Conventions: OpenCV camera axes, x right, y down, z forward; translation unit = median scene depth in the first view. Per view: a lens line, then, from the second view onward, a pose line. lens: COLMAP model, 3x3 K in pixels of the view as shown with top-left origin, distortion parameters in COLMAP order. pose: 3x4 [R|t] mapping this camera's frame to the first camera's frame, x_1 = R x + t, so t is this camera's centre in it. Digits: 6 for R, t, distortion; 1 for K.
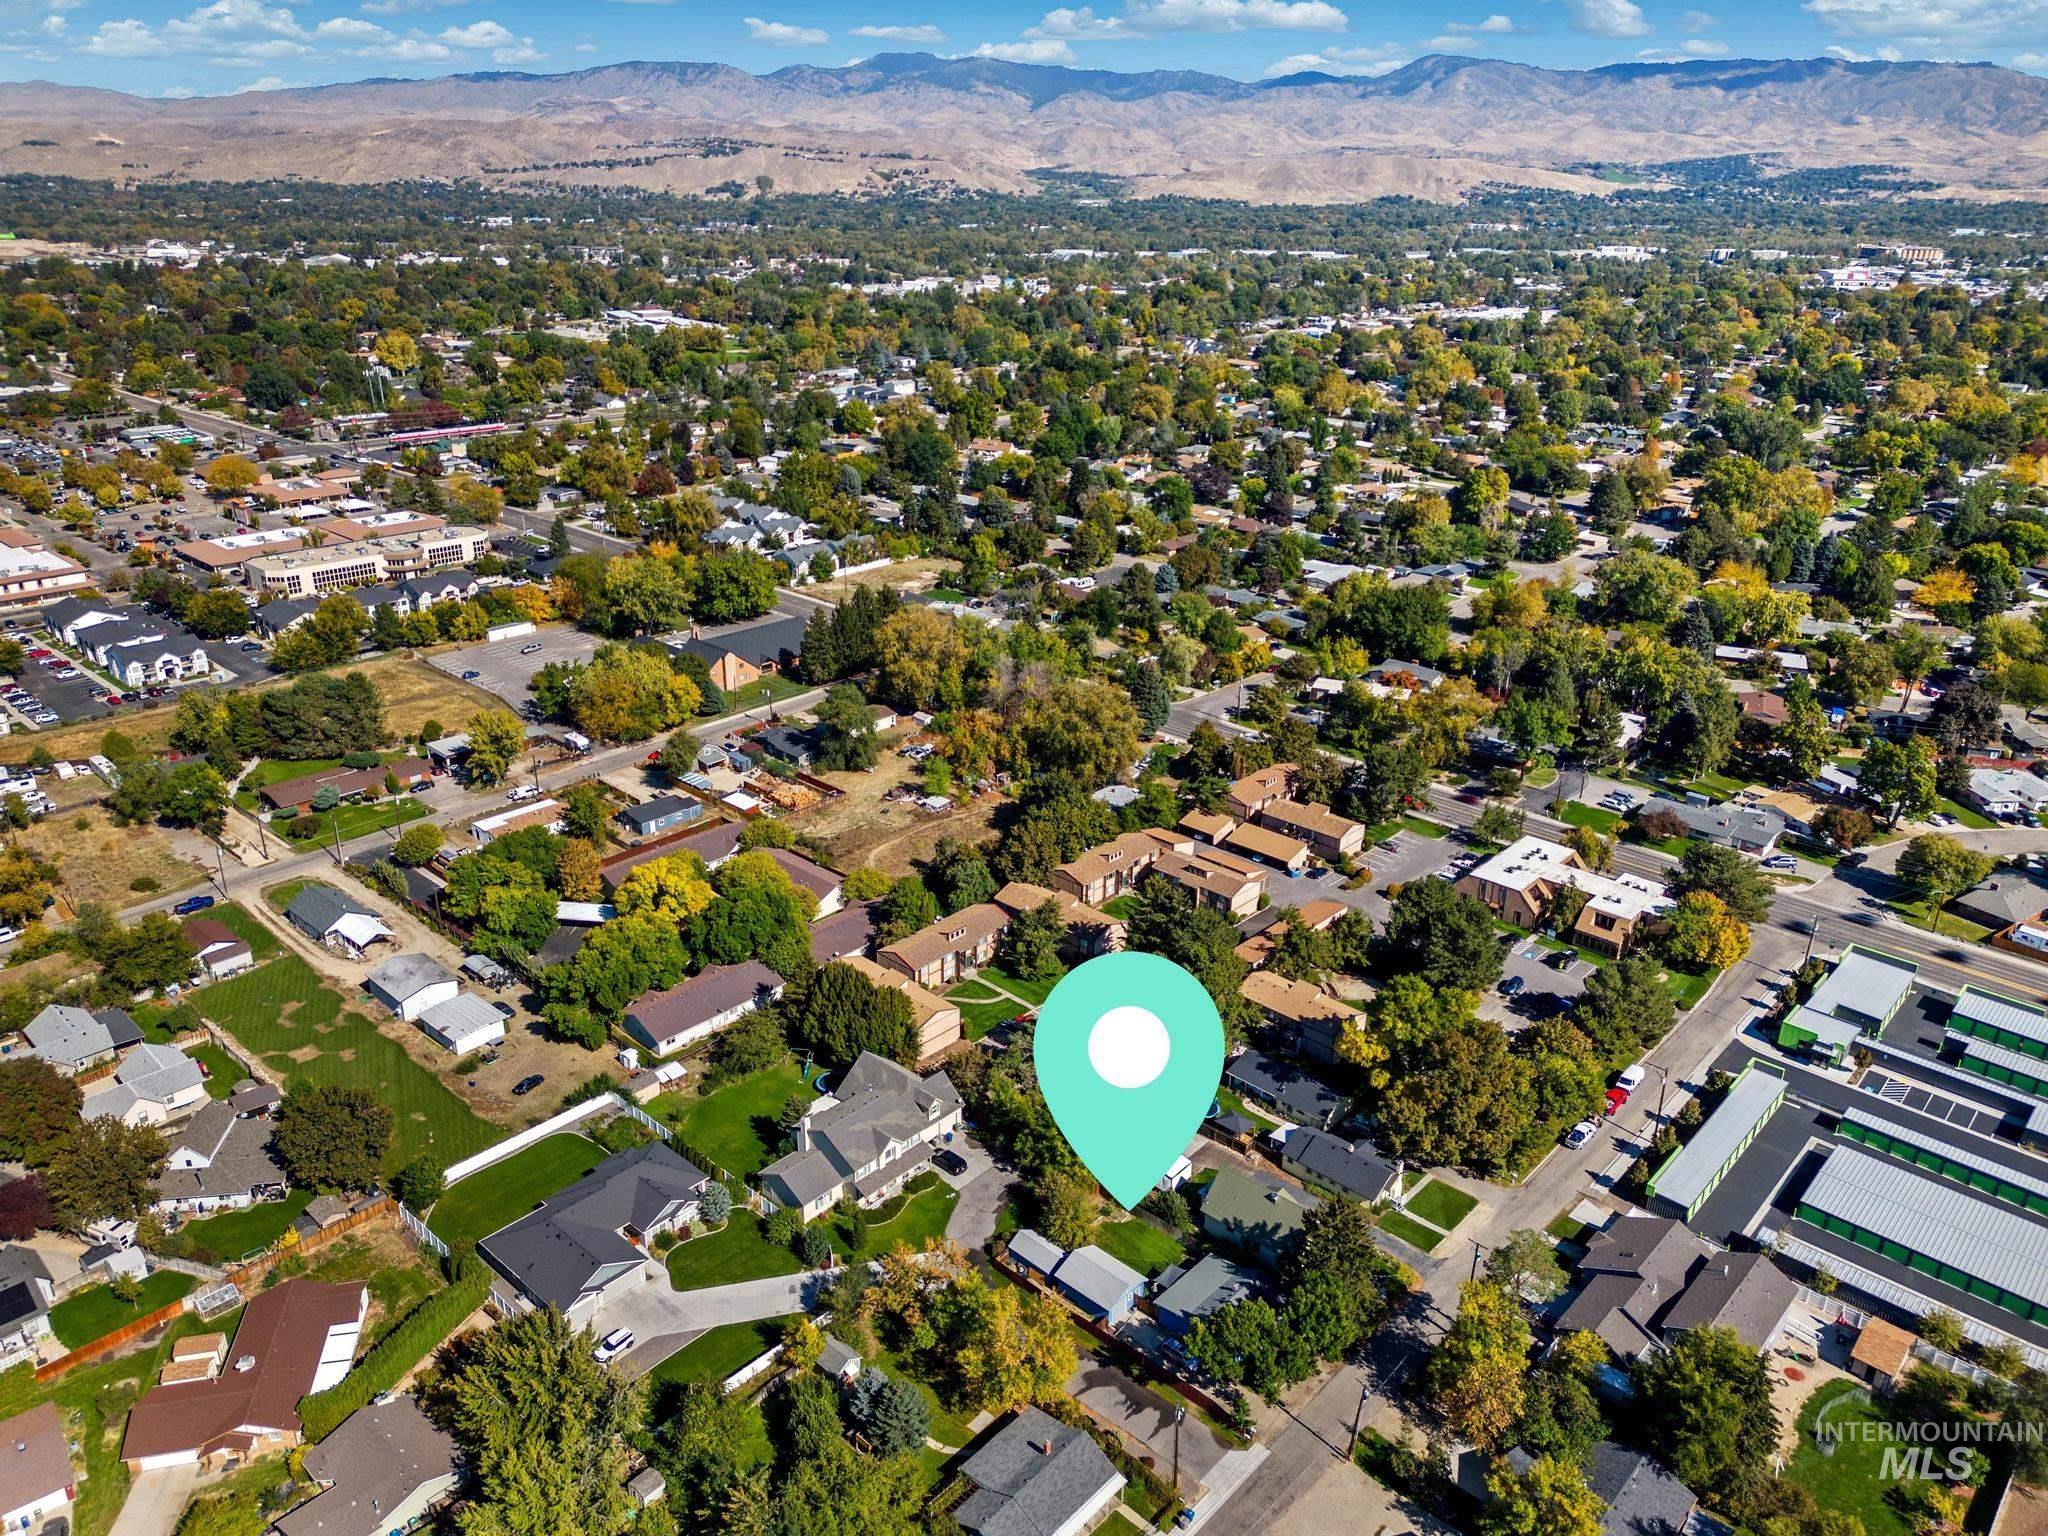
lens RADIAL K [[1481.6, 0, 1024.0], [0, 1481.6, 768.0], [0, 0, 1]] dist [0.053981, -0.047683]
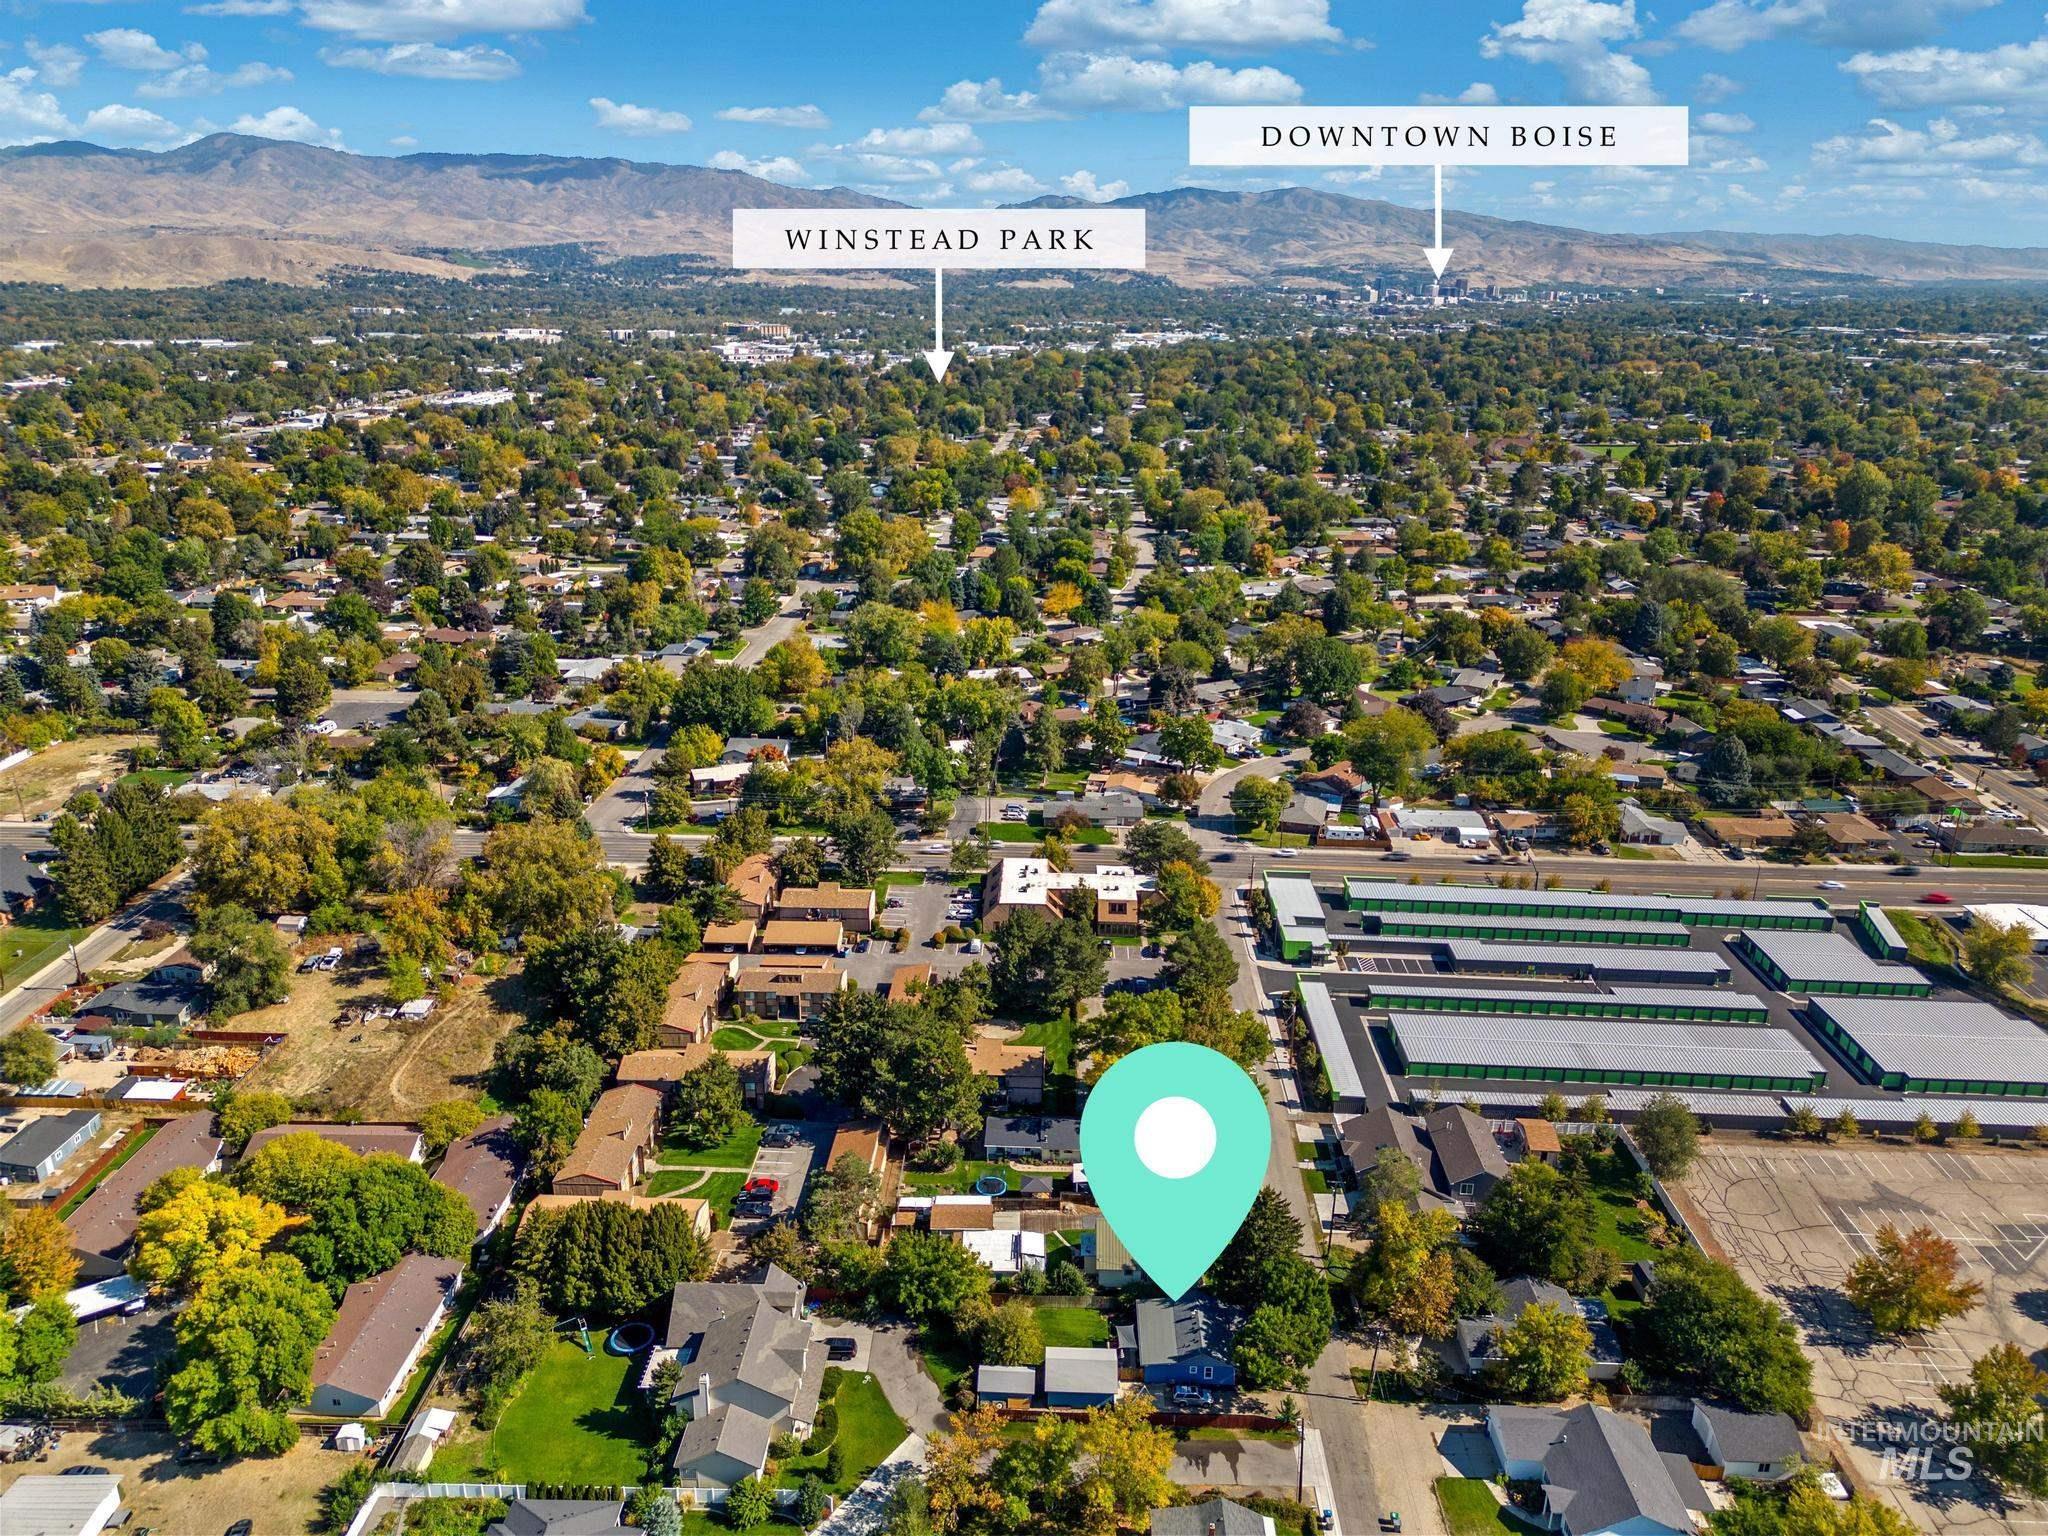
lens RADIAL K [[1481.6, 0, 1024.0], [0, 1481.6, 768.0], [0, 0, 1]] dist [0.053981, -0.047683]
pose [[0.741745, -0.216667, 0.634720, -0.318928], [0.247228, 0.968066, 0.041542, -0.058514], [-0.623452, 0.126107, 0.771625, 0.128931]]
